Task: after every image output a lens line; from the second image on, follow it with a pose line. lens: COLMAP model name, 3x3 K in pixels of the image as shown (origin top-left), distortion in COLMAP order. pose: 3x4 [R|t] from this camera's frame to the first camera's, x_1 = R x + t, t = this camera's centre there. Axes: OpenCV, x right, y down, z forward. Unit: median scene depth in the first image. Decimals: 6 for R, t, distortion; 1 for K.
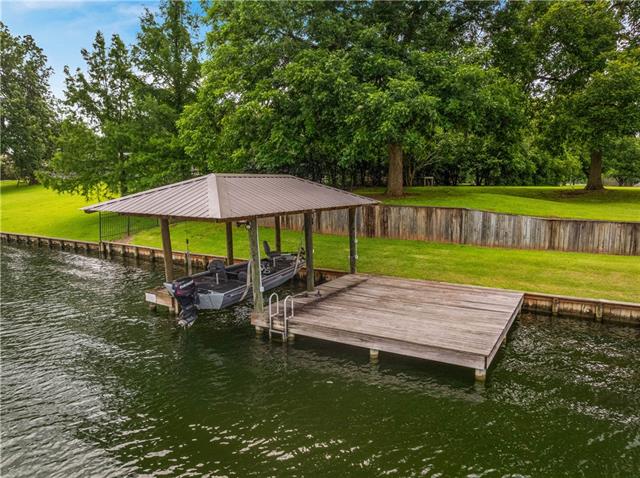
lens RADIAL K [[460.7, 0, 320.0], [0, 460.7, 239.0], [0, 0, 1]] dist [-0.041888, 0.002793]
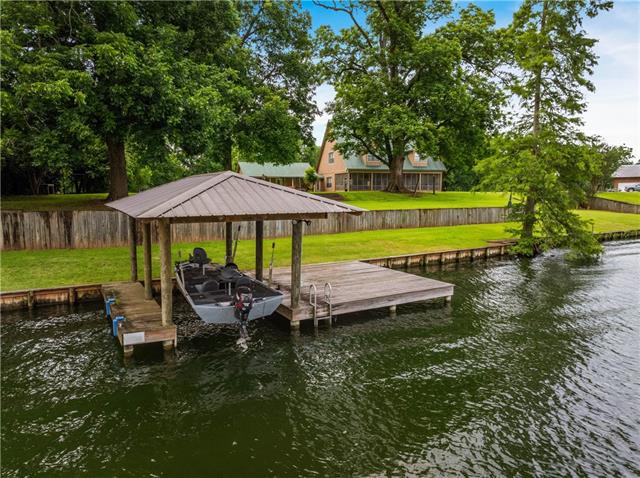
lens RADIAL K [[460.7, 0, 320.0], [0, 460.7, 239.0], [0, 0, 1]] dist [-0.041888, 0.002793]
pose [[0.514201, -0.096106, 0.852268, -0.586517], [0.118483, 0.992134, 0.040394, -0.012783], [-0.849446, 0.080209, 0.521543, 0.262922]]
